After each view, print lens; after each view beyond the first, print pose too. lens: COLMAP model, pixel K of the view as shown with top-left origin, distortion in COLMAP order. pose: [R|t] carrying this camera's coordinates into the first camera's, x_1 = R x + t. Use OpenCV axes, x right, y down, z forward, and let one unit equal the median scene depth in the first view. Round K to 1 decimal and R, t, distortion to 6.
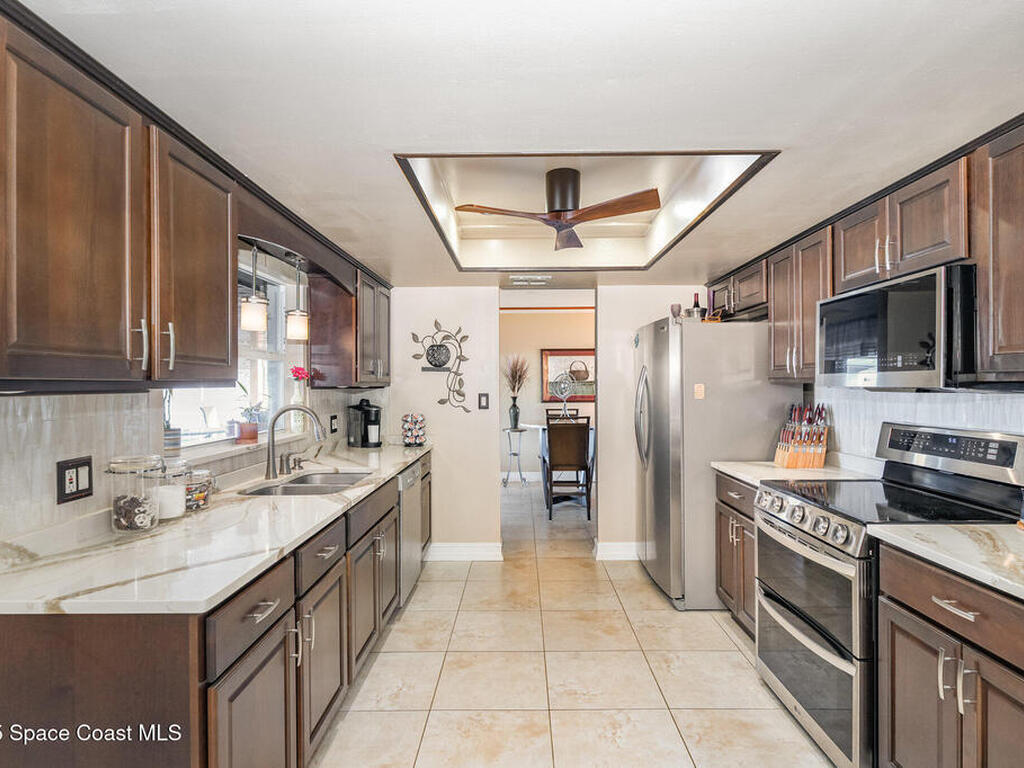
lens RADIAL K [[552.0, 0, 512.4], [0, 552.0, 385.2], [0, 0, 1]] dist [-0.000041, 0.000067]
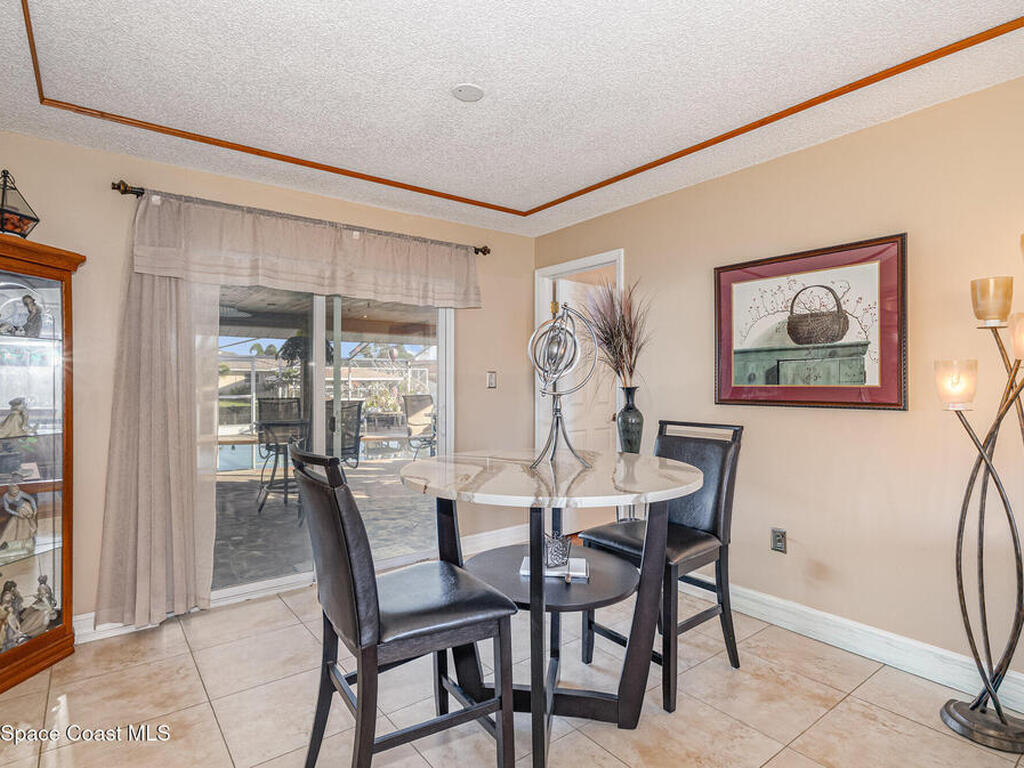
lens RADIAL K [[552.0, 0, 513.2], [0, 552.0, 382.7], [0, 0, 1]] dist [-0.000041, 0.000067]
pose [[0.615639, 0.008904, -0.787978, 0.273972], [-0.005278, 0.999960, 0.007176, 0.014272], [0.788010, -0.000259, 0.615662, 0.644859]]
